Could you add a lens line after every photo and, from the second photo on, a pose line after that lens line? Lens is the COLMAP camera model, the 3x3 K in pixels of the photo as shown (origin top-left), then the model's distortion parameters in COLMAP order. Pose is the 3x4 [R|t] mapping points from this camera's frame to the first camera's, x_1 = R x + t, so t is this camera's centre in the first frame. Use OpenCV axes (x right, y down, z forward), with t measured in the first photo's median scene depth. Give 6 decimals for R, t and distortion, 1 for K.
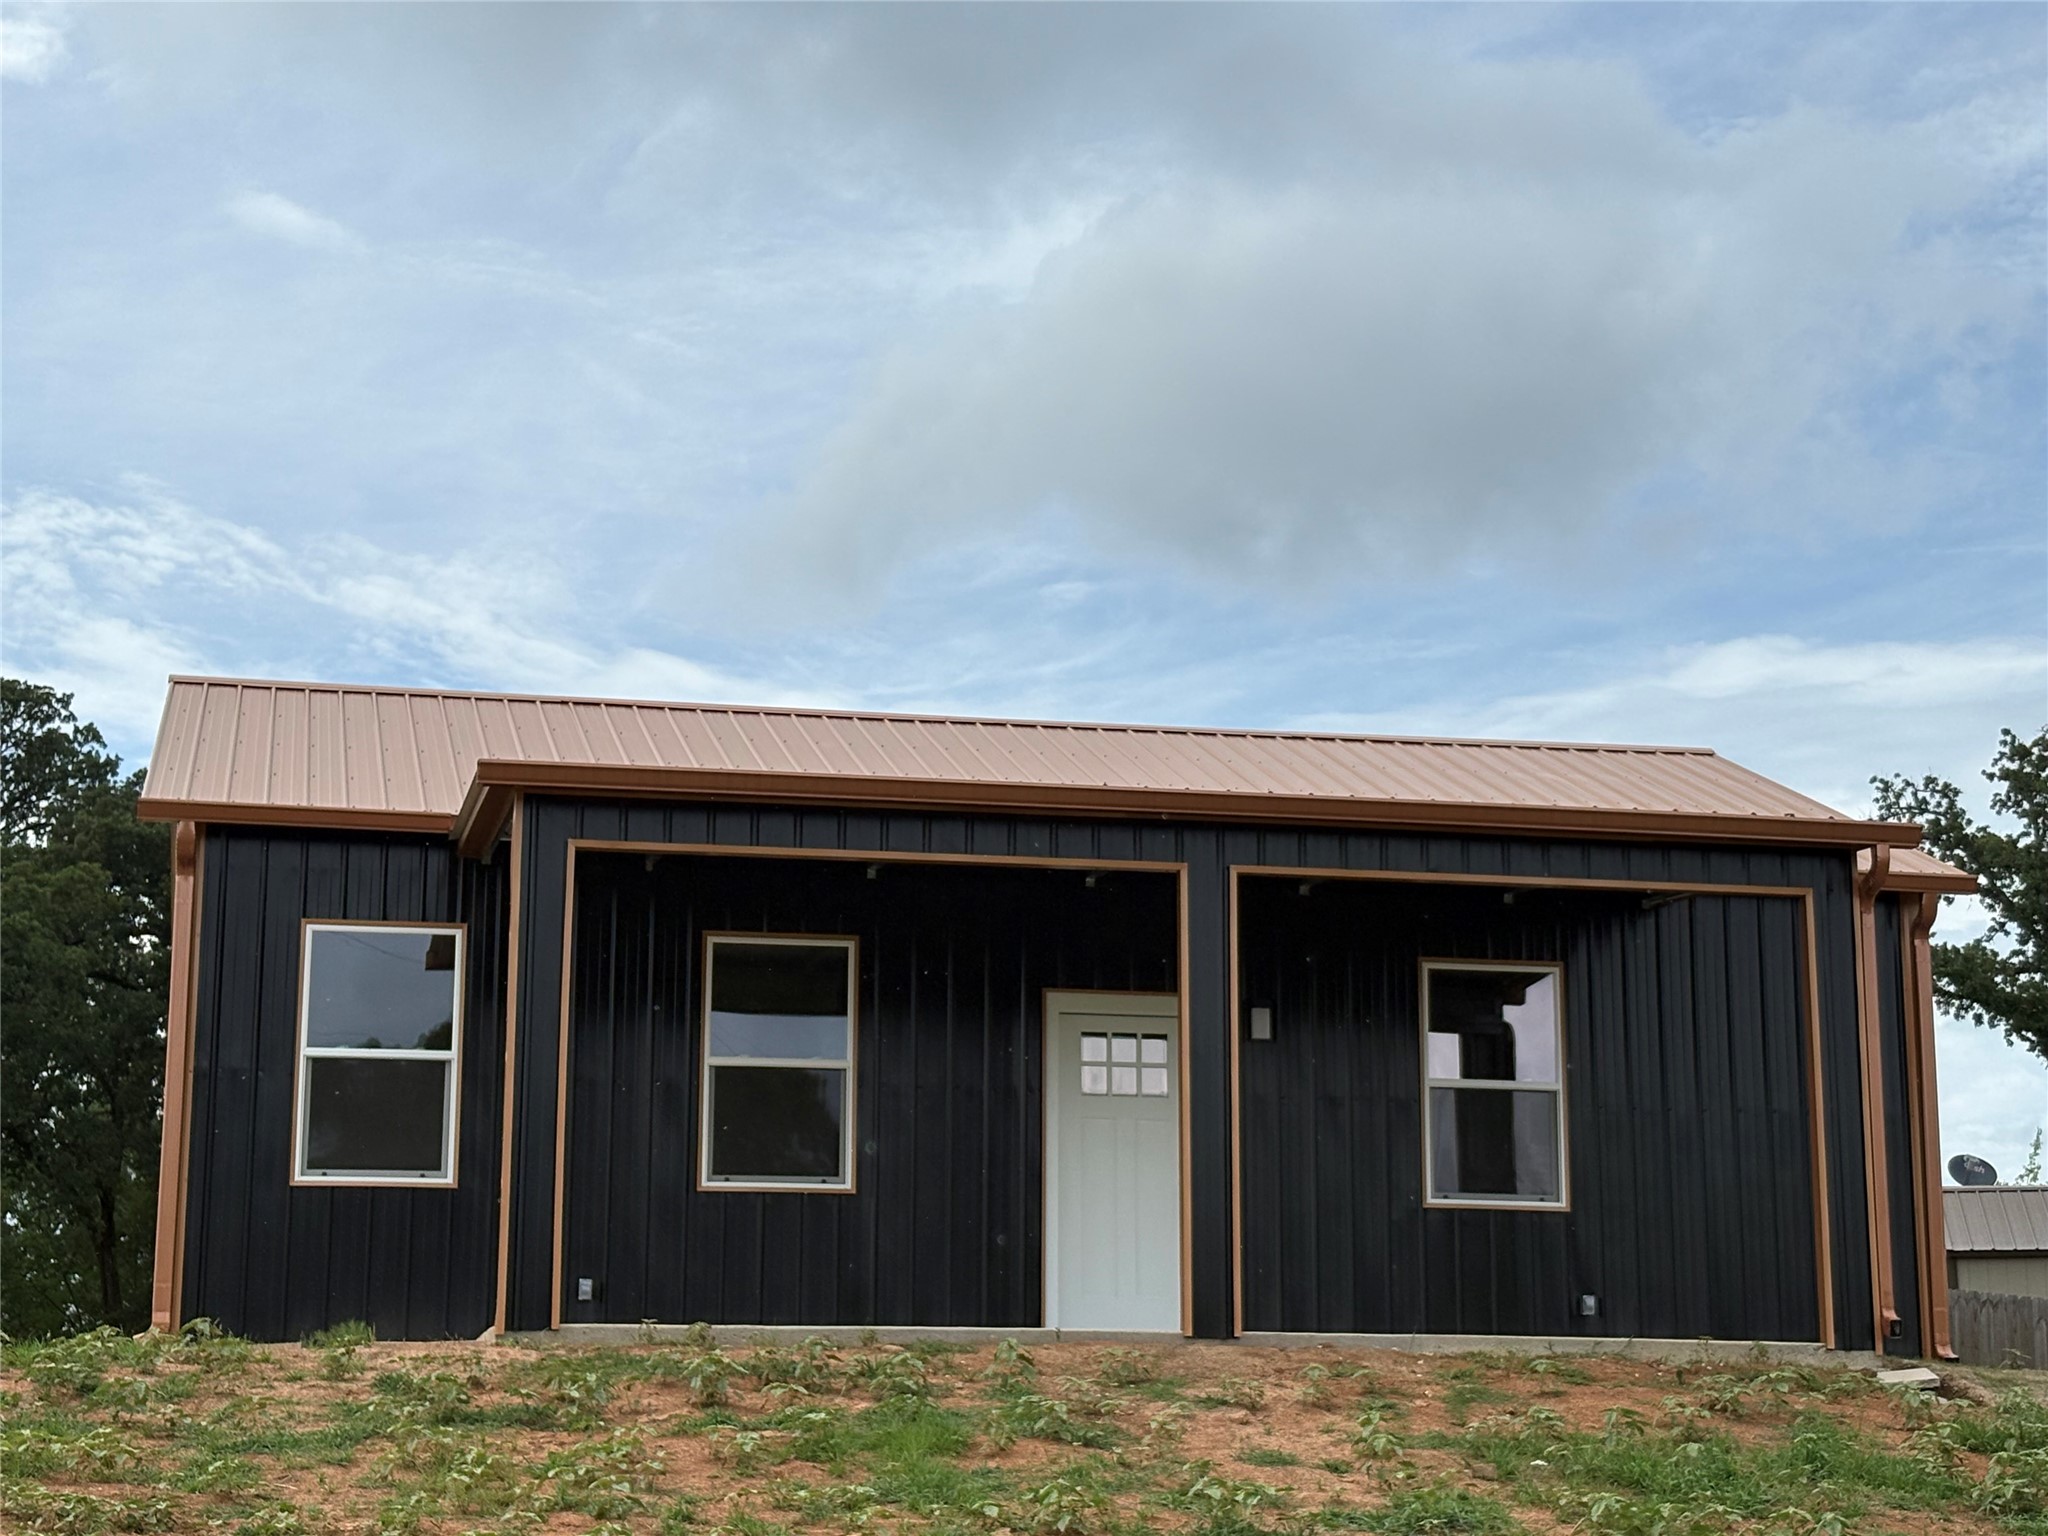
lens RADIAL K [[3636.6, 0, 1100.8], [0, 3636.6, 770.9], [0, 0, 1]] dist [0.195259, -0.250692]
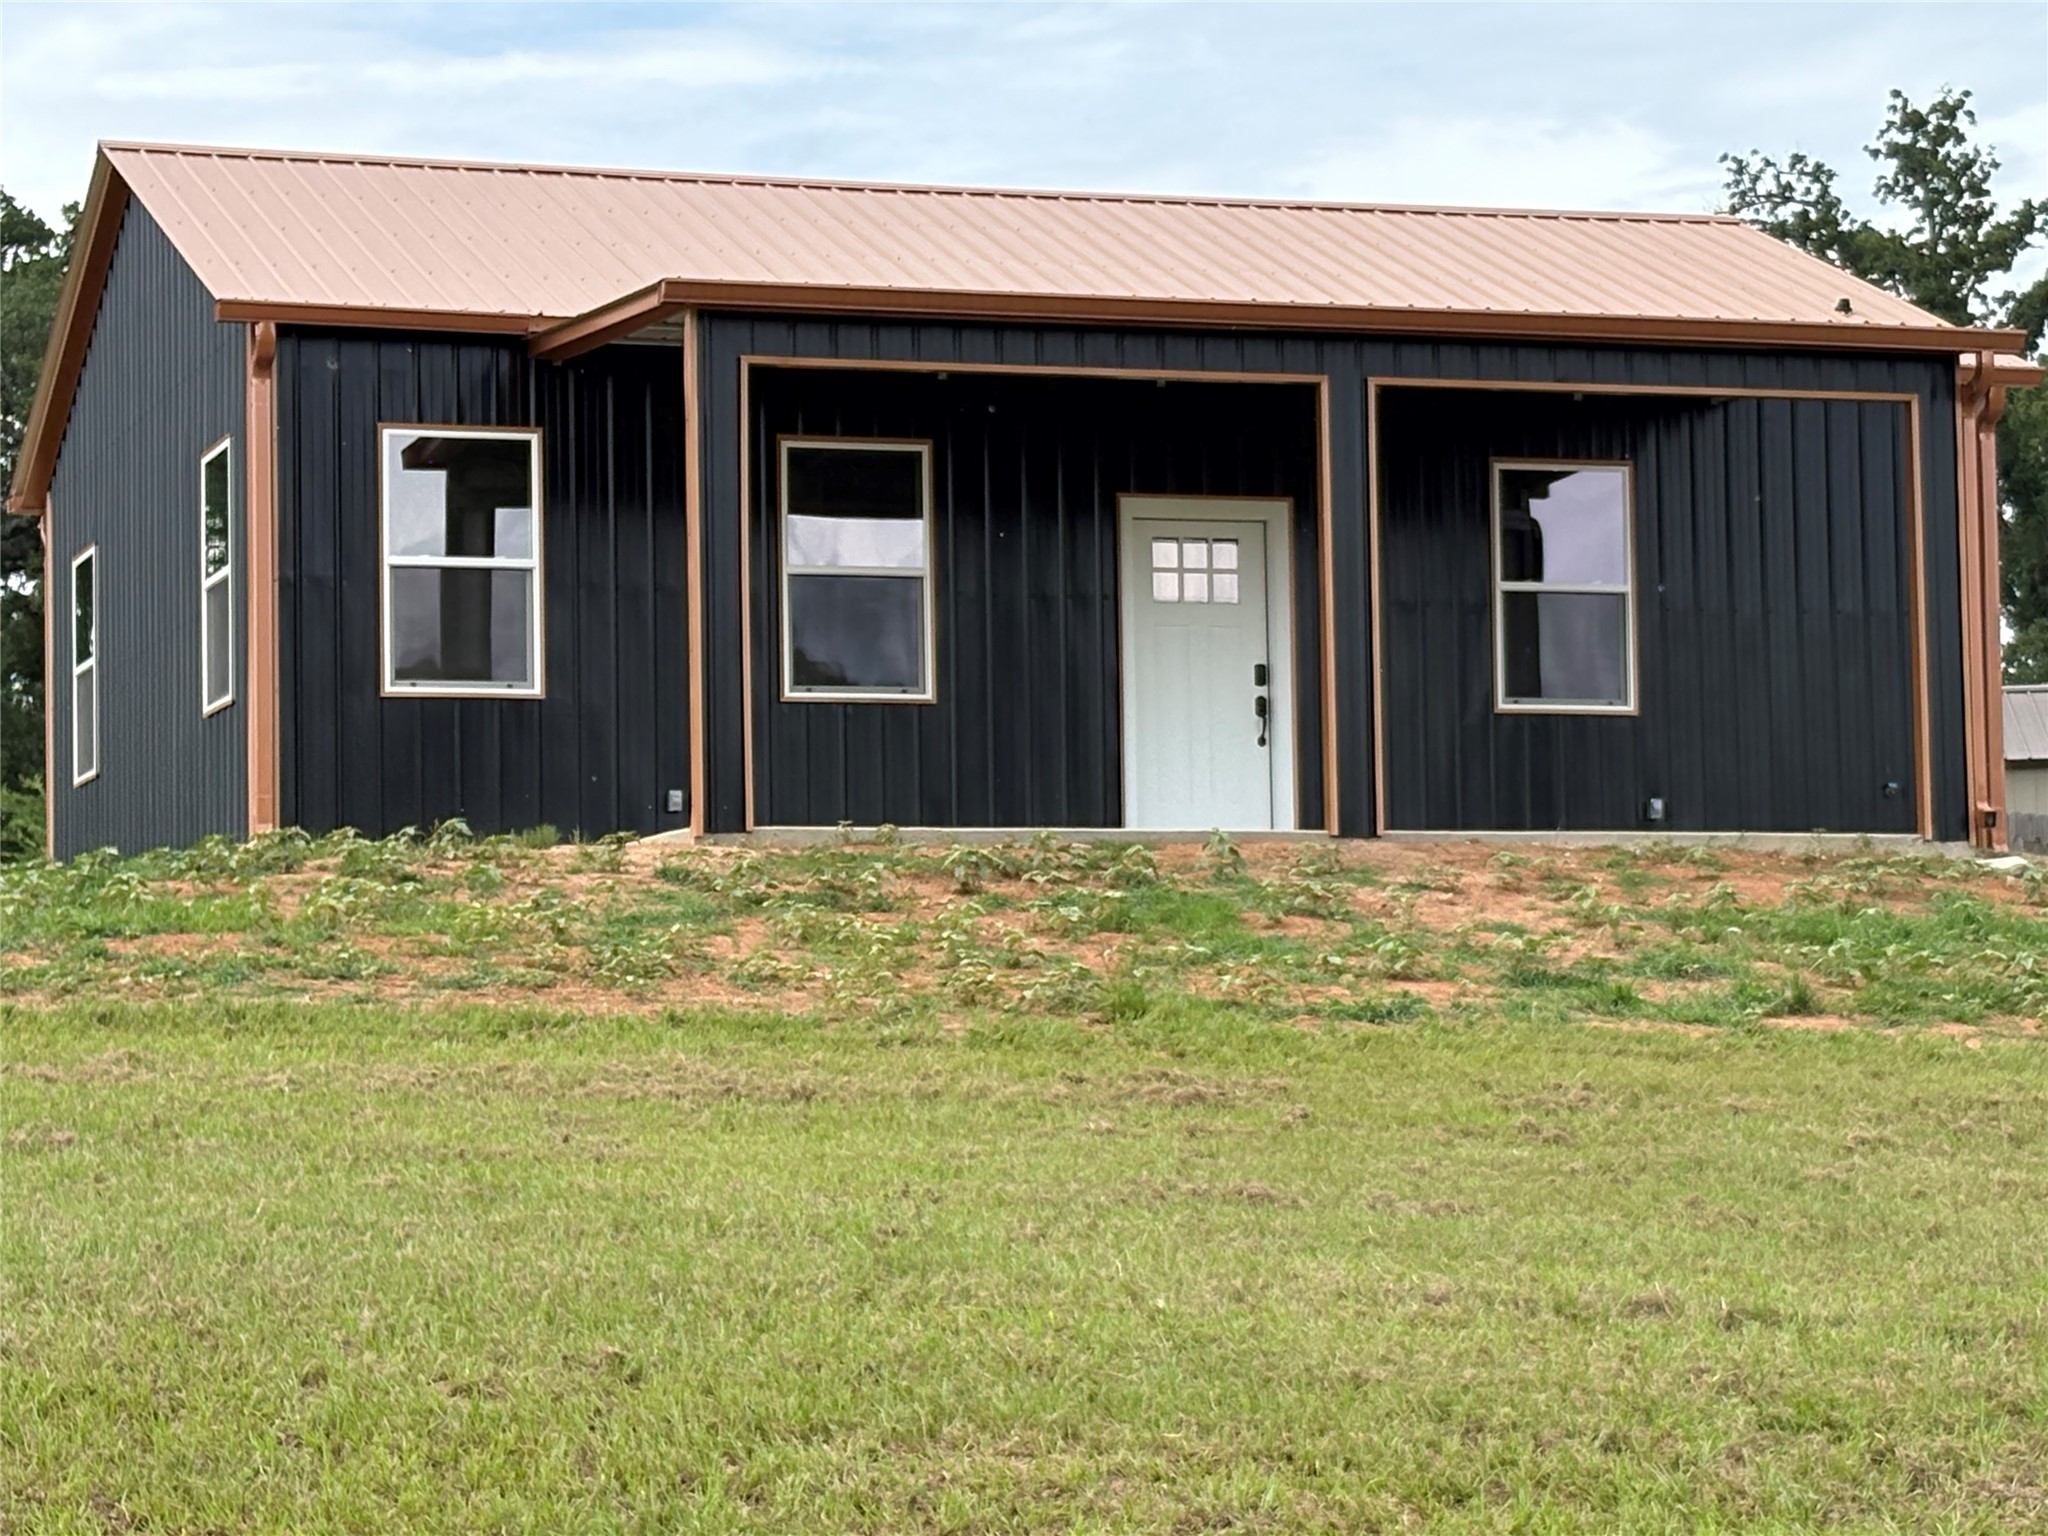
lens RADIAL K [[5577.8, 0, 1024.0], [0, 5577.8, 768.0], [0, 0, 1]] dist [0.217457, -0.555683]
pose [[0.994055, -0.009494, 0.108462, -0.200631], [-0.003942, 0.992399, 0.122997, -0.049680], [-0.108805, -0.122693, 0.986462, -0.467587]]
